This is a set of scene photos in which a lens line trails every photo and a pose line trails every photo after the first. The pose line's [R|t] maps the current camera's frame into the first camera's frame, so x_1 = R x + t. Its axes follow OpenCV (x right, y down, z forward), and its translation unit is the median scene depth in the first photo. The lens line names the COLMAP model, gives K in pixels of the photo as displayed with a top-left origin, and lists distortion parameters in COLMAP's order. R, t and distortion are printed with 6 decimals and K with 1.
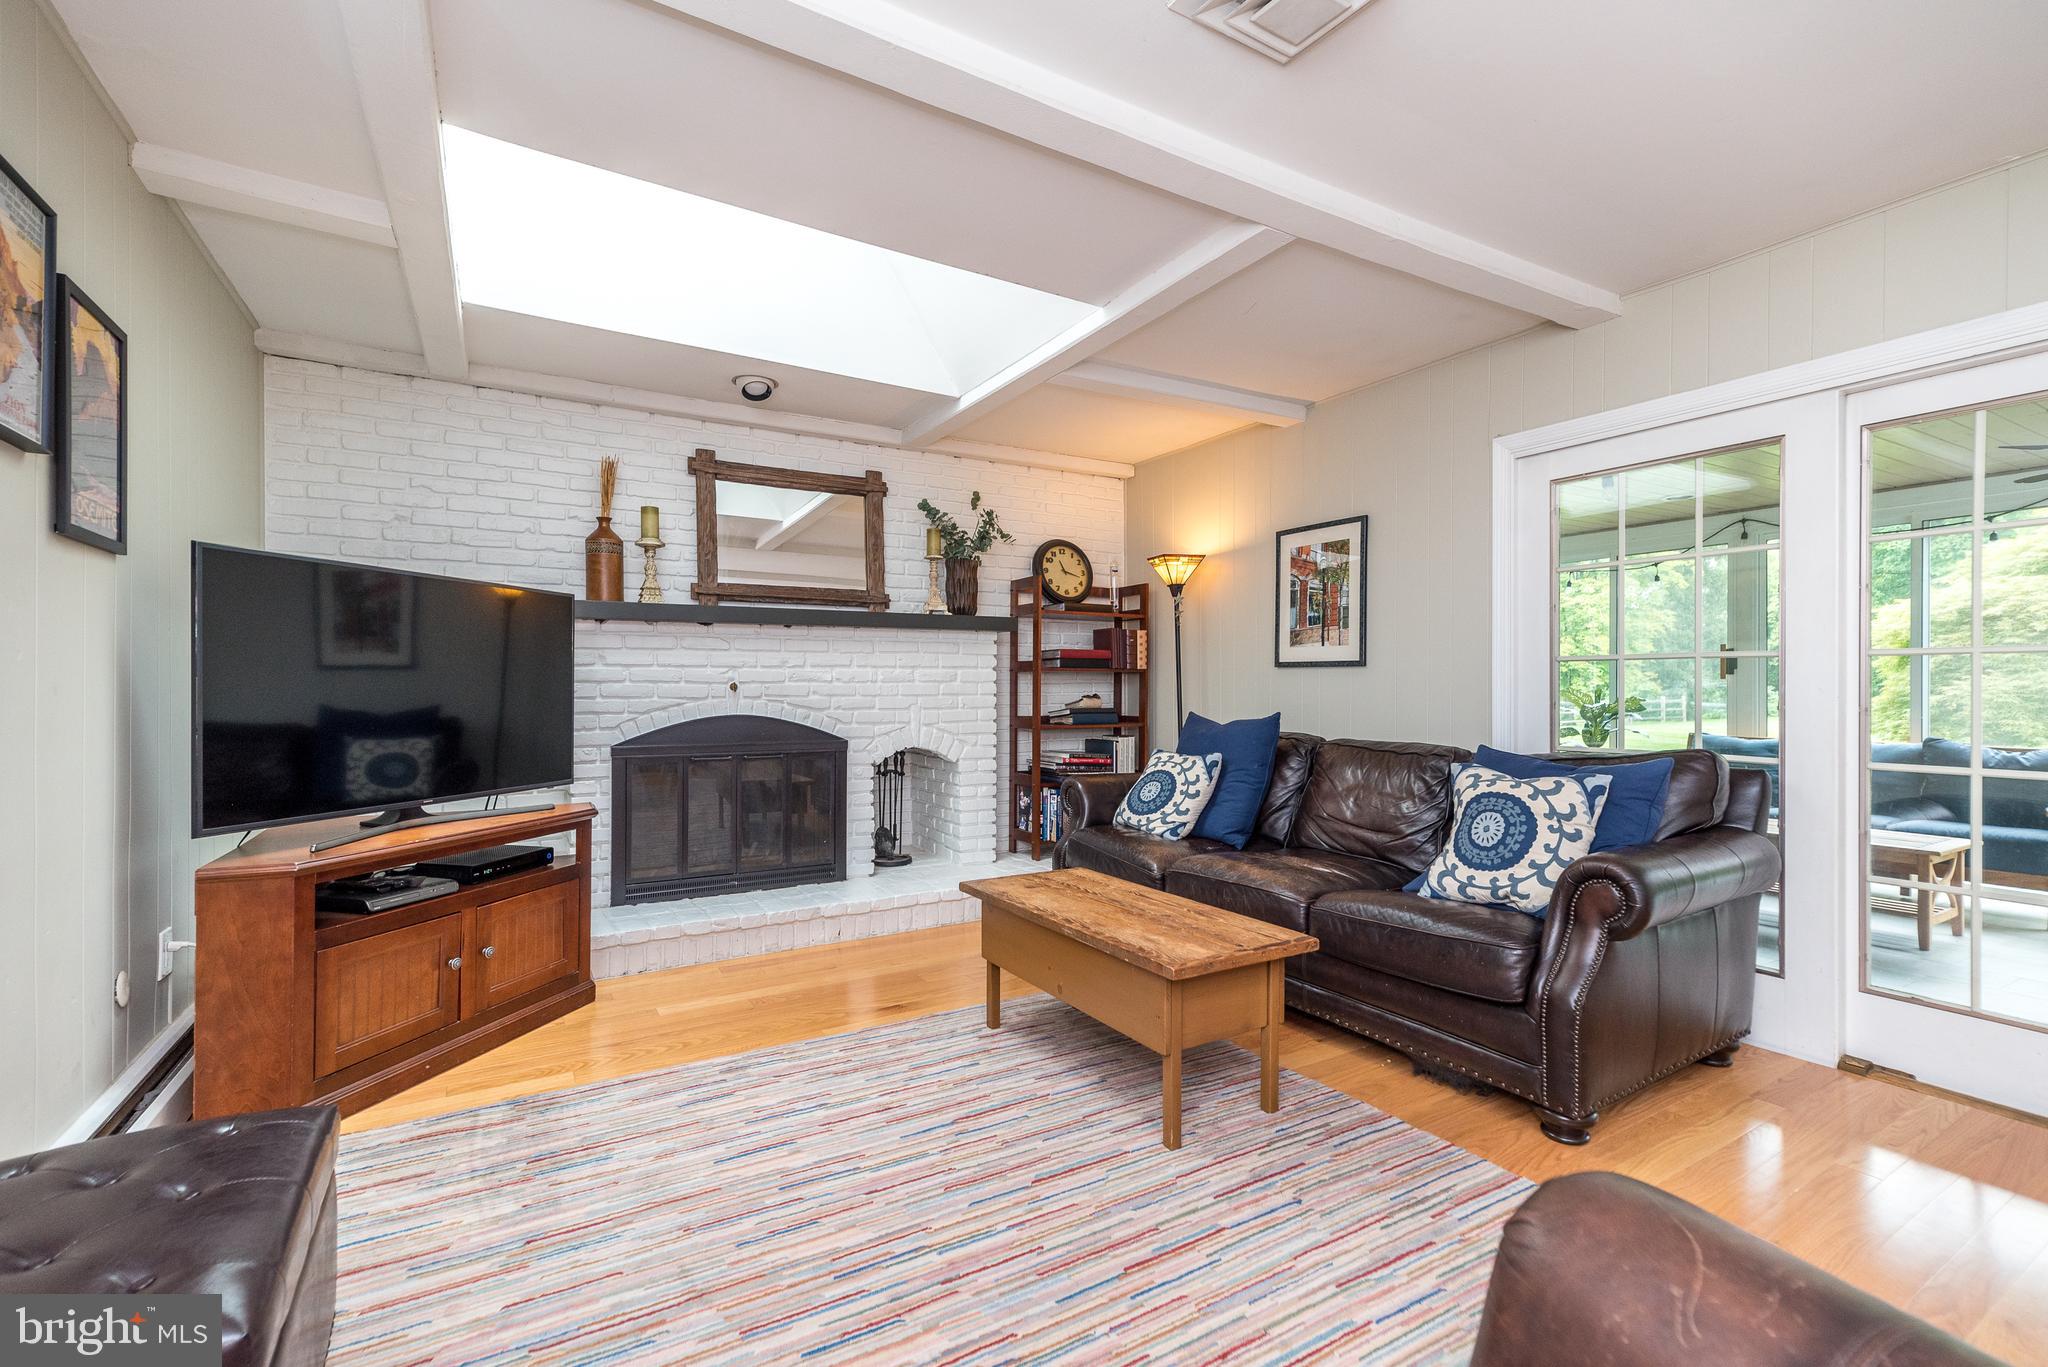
lens RADIAL K [[895.6, 0, 1012.1], [0, 895.6, 687.2], [0, 0, 1]] dist [0.006973, 0.001018]
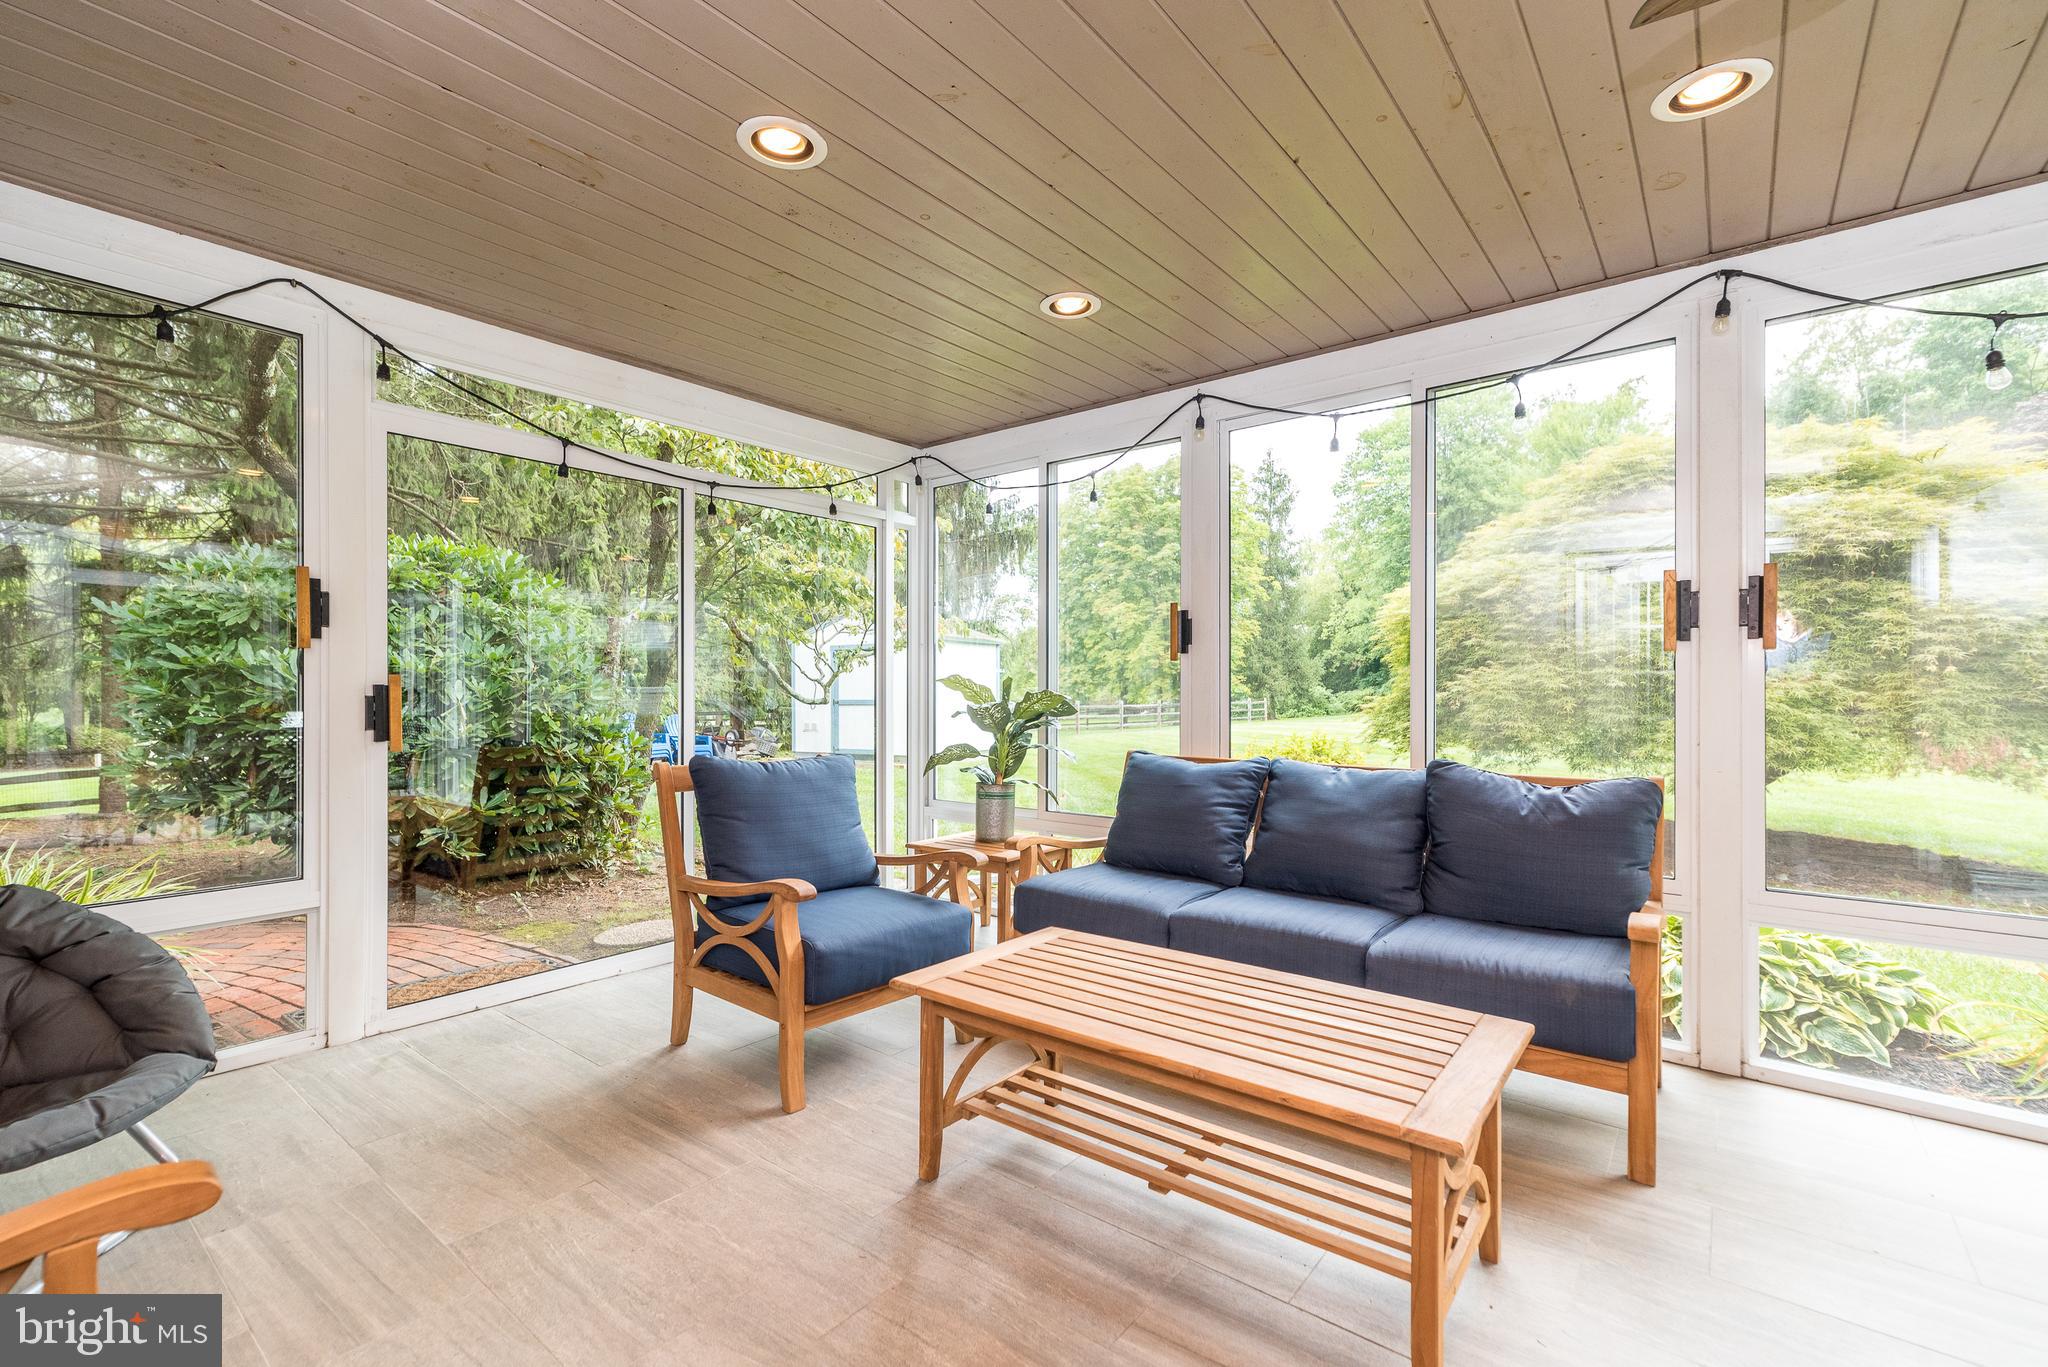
lens RADIAL K [[895.6, 0, 1020.0], [0, 895.6, 686.0], [0, 0, 1]] dist [0.006973, 0.001018]
pose [[0.935977, 0.002542, 0.352053, 0.389370], [-0.000548, 0.999983, -0.005763, 0.008757], [-0.352062, 0.005201, 0.935962, 0.383175]]
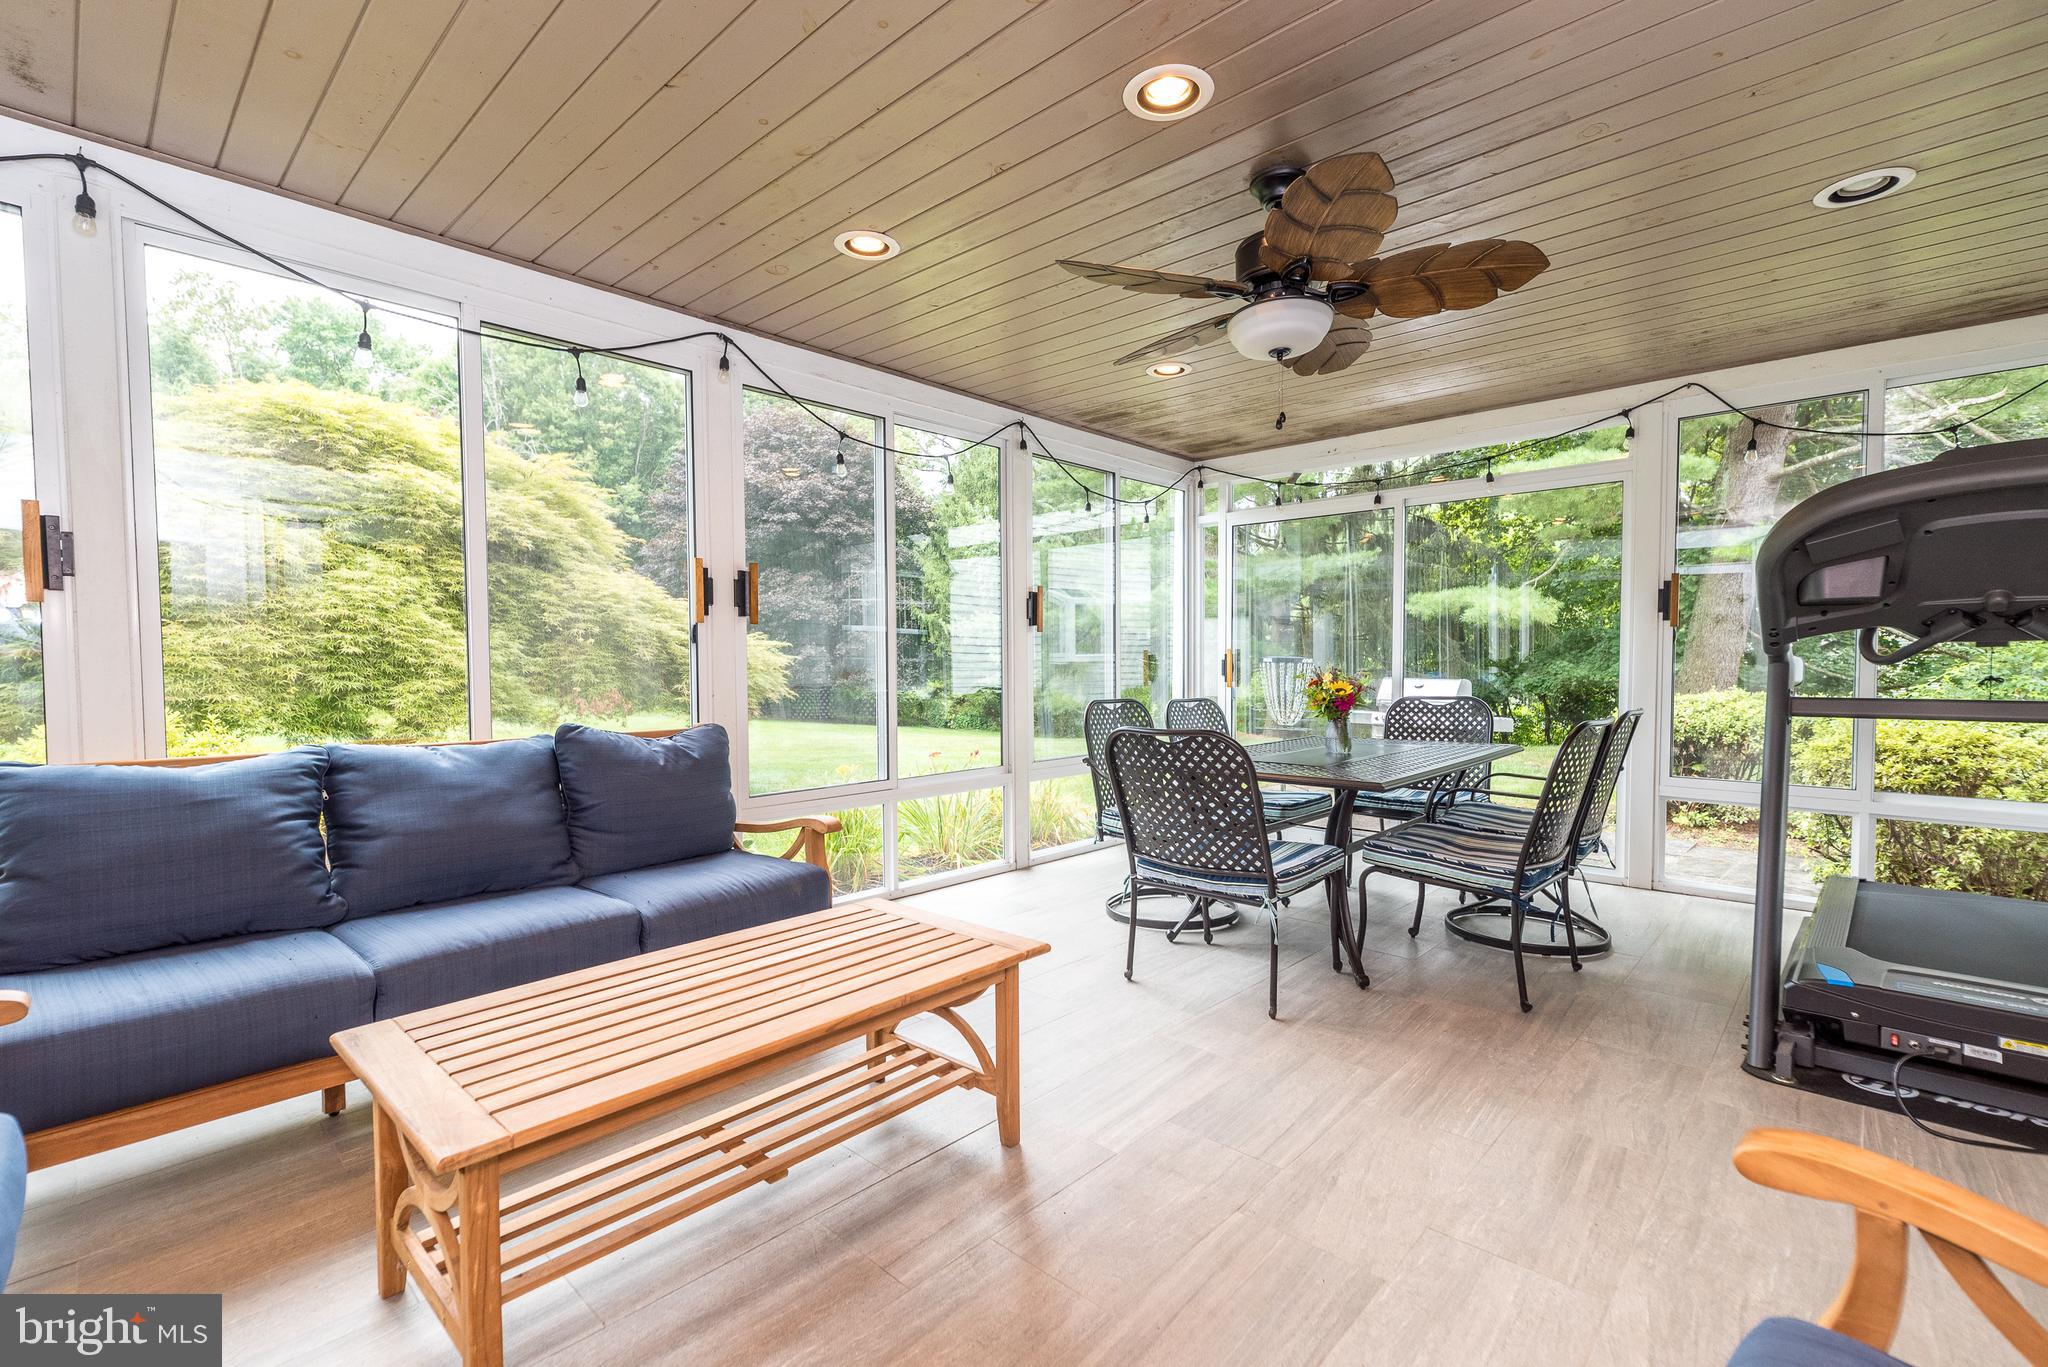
lens RADIAL K [[895.6, 0, 1037.0], [0, 895.6, 686.7], [0, 0, 1]] dist [0.006973, 0.001018]
pose [[-0.285138, -0.029961, 0.958018, 0.279942], [0.003000, 0.999479, 0.032151, 0.010519], [-0.958482, 0.012042, -0.284899, 0.588468]]
